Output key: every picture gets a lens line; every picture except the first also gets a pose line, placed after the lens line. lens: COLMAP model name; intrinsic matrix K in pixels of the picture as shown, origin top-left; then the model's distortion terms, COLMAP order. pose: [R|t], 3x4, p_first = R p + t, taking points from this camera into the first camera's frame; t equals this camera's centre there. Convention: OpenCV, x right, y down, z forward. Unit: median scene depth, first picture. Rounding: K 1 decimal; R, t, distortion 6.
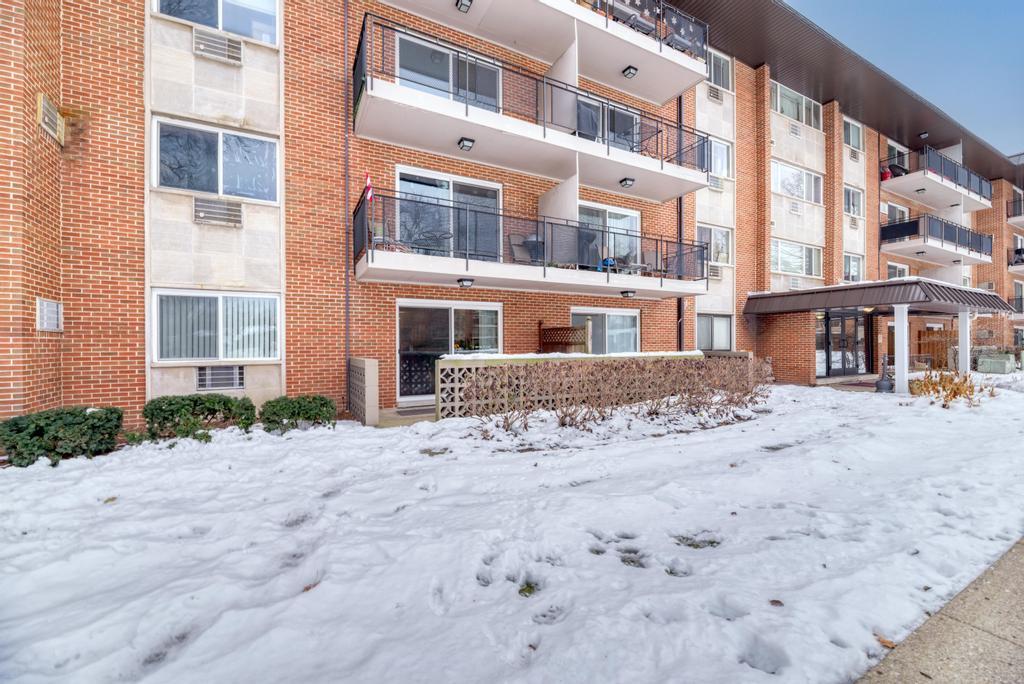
lens RADIAL K [[416.0, 0, 512.0], [0, 416.0, 342.0], [0, 0, 1]] dist [0.018266, -0.012618]
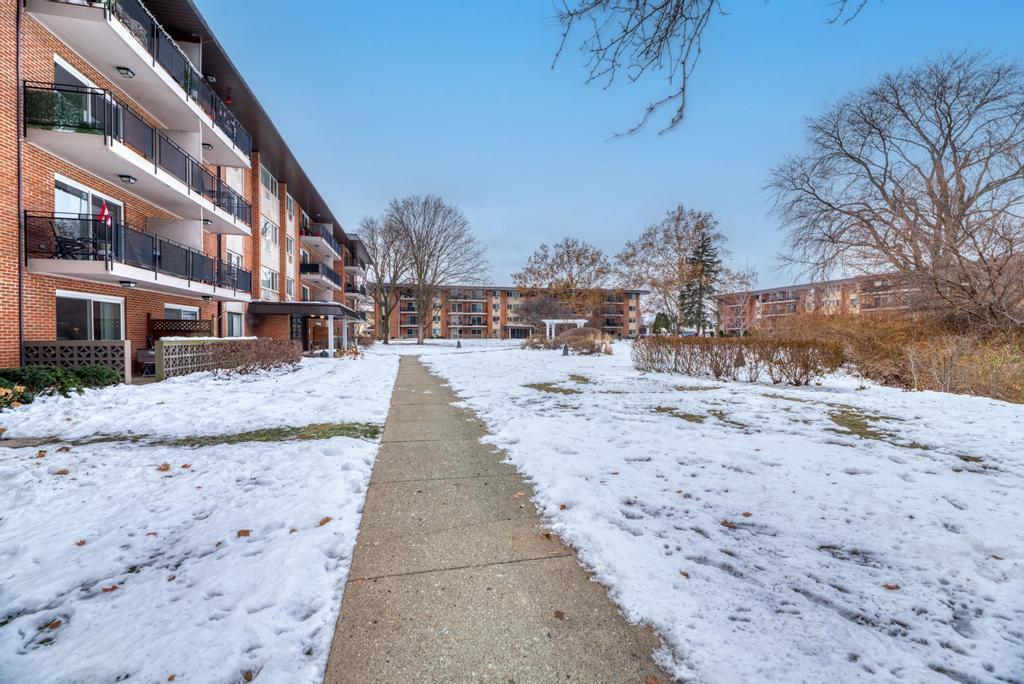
lens RADIAL K [[416.0, 0, 512.0], [0, 416.0, 342.0], [0, 0, 1]] dist [0.018266, -0.012618]
pose [[0.261927, -0.006960, 0.965063, -0.936180], [-0.015129, 0.999822, 0.011317, 0.007733], [-0.964969, -0.017564, 0.261775, -0.464030]]
